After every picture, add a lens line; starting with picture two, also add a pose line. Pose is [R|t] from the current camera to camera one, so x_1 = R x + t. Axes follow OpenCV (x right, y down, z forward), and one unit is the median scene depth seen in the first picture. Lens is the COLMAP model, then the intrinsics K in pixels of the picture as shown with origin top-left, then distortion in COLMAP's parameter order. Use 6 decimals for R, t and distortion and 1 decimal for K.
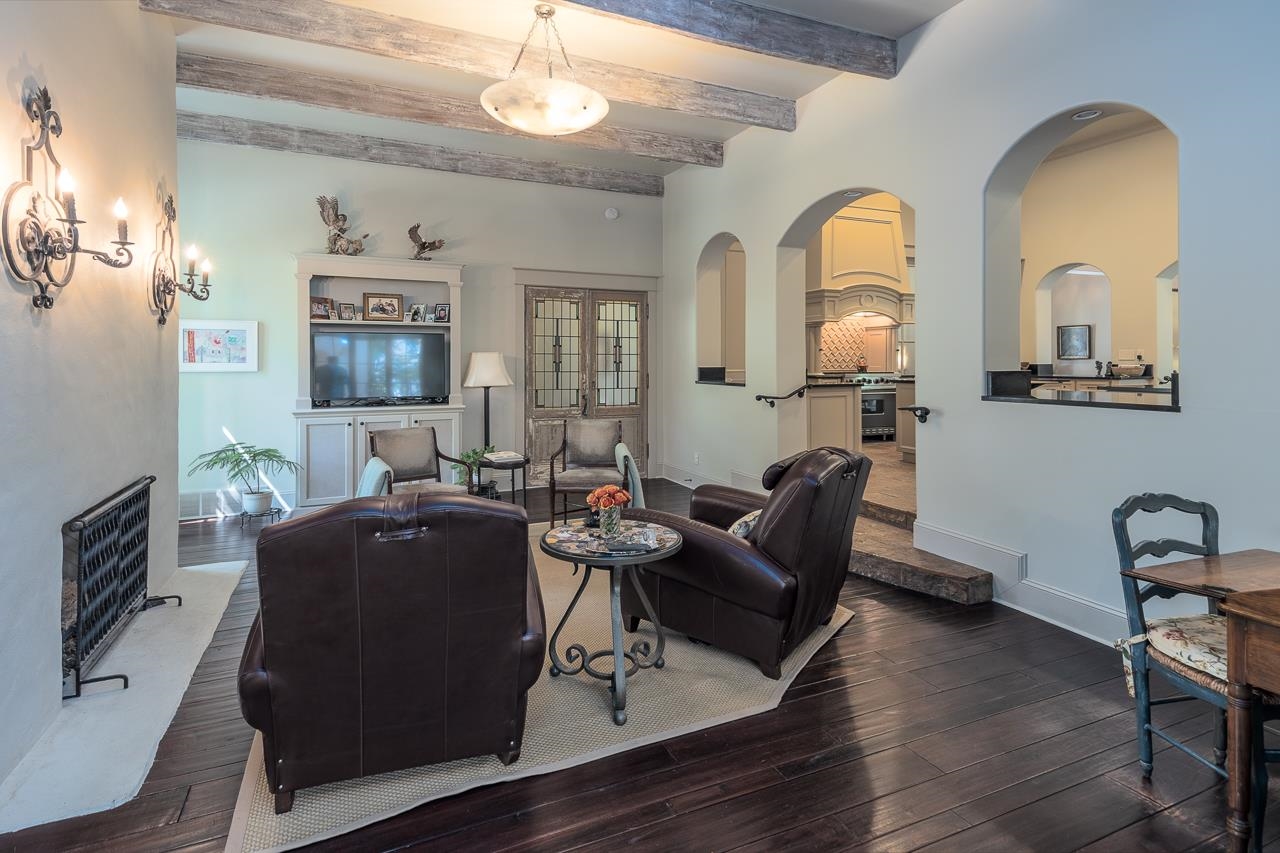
lens RADIAL K [[625.6, 0, 614.7], [0, 625.6, 364.4], [0, 0, 1]] dist [0.033491, -0.000206]
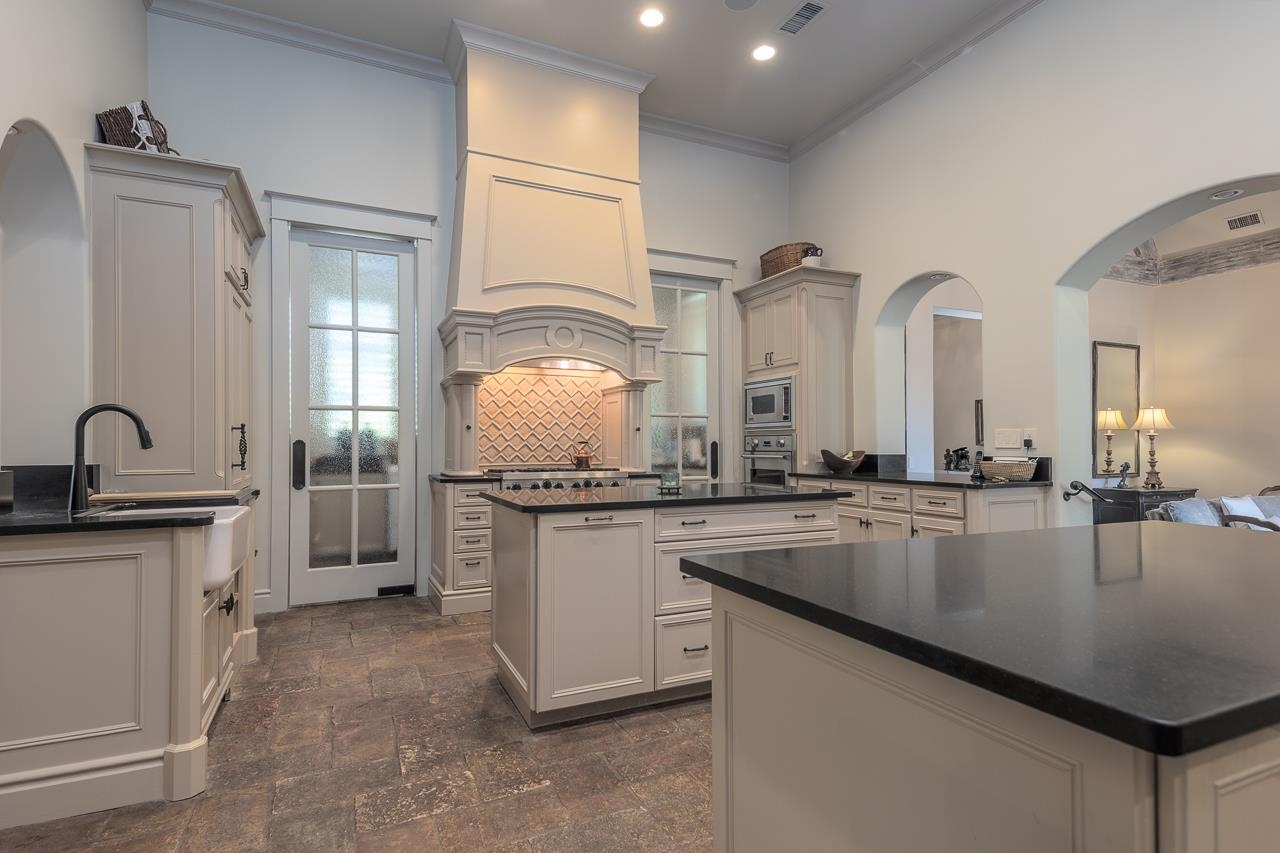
lens RADIAL K [[627.9, 0, 641.2], [0, 627.9, 431.4], [0, 0, 1]] dist [0.034549, -0.000447]
pose [[0.999113, 0.001477, 0.042094, 0.455865], [-0.000437, 0.999695, -0.024713, -0.007184], [-0.042118, 0.024672, 0.998808, 0.469977]]
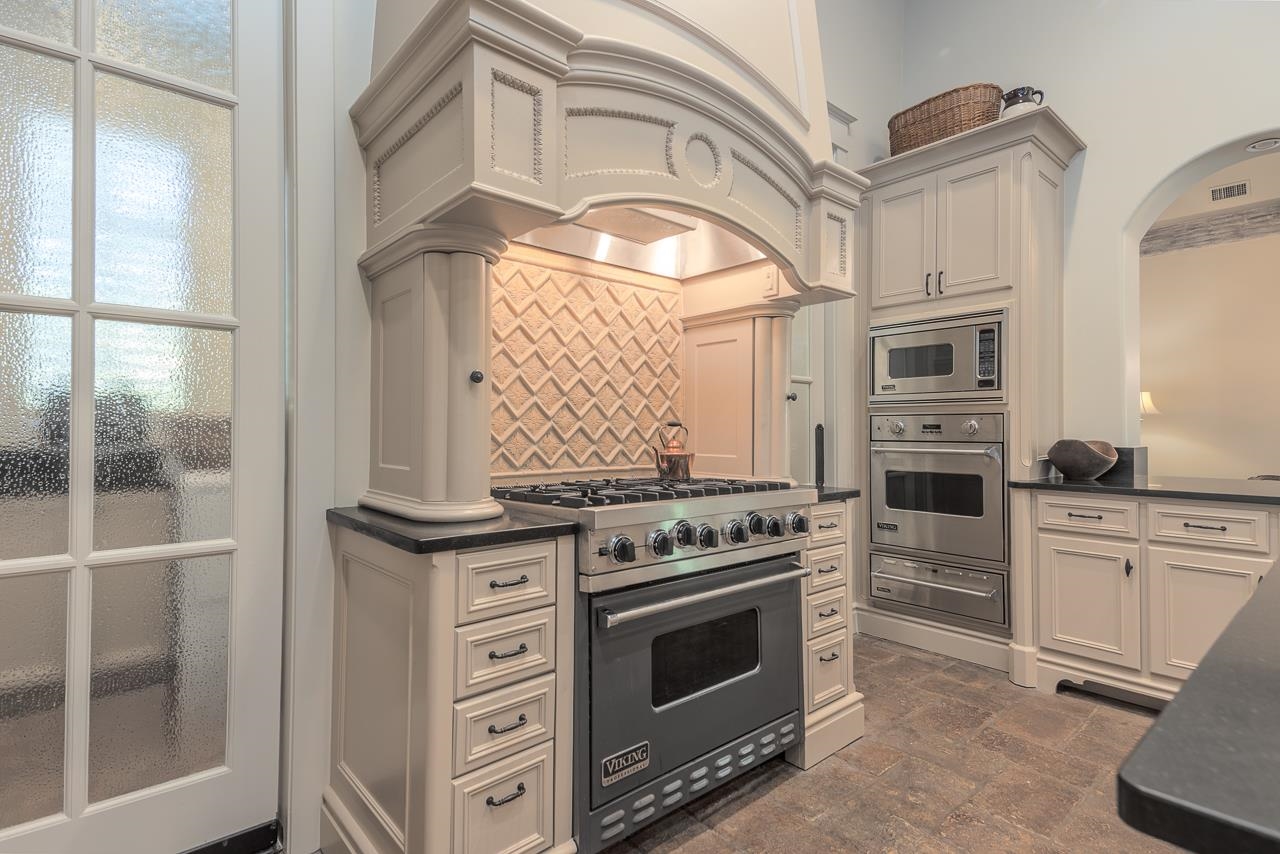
lens RADIAL K [[618.0, 0, 618.2], [0, 618.0, 422.7], [0, 0, 1]] dist [0.033525, -0.000302]
pose [[0.955418, 0.008822, 0.295123, 0.319339], [-0.004742, 0.999883, -0.014536, -0.007971], [-0.295217, 0.012488, 0.955349, 0.822029]]
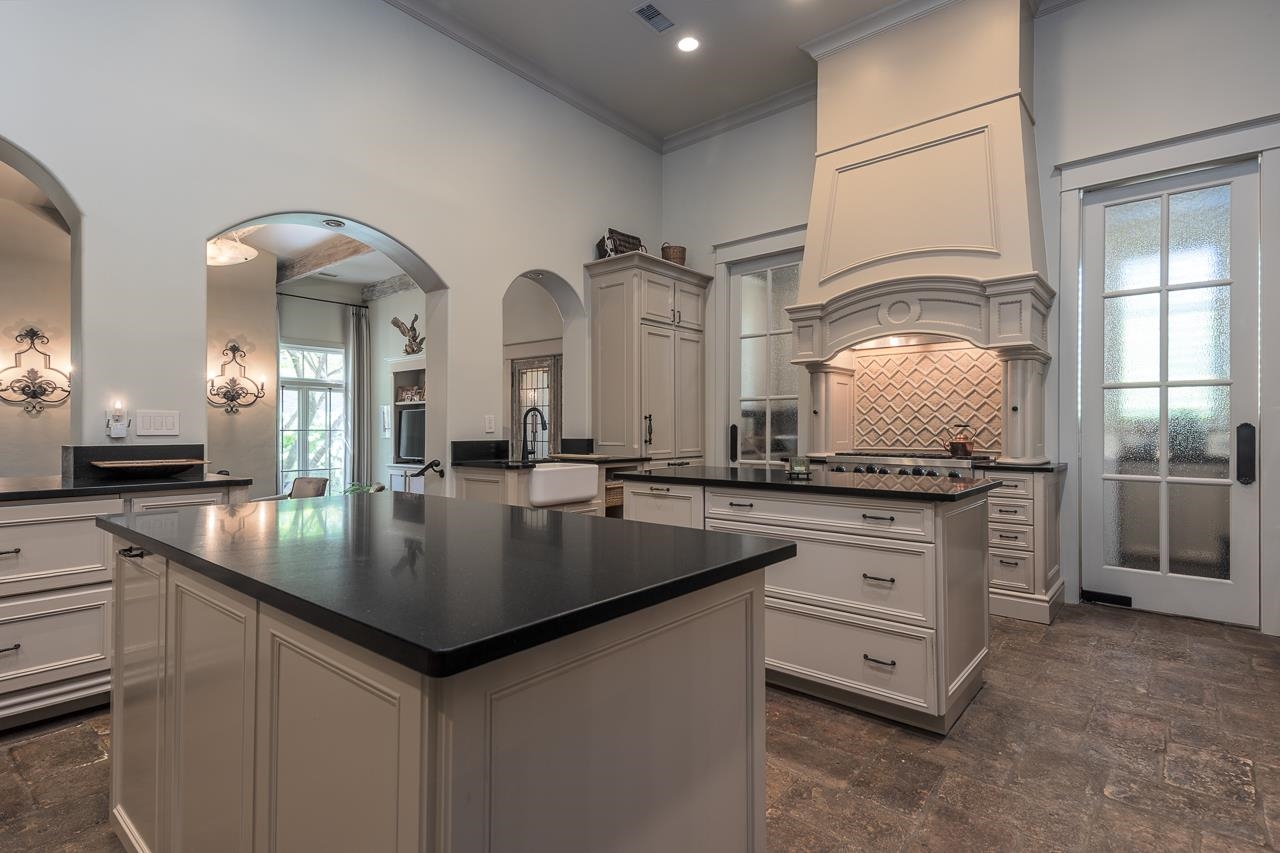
lens RADIAL K [[637.4, 0, 640.0], [0, 637.4, 426.5], [0, 0, 1]] dist [0.020956, -0.000246]
pose [[0.445330, -0.001999, -0.895364, 0.783788], [-0.003343, 0.999987, -0.003895, -0.007732], [0.895360, 0.004728, 0.445318, 0.601728]]
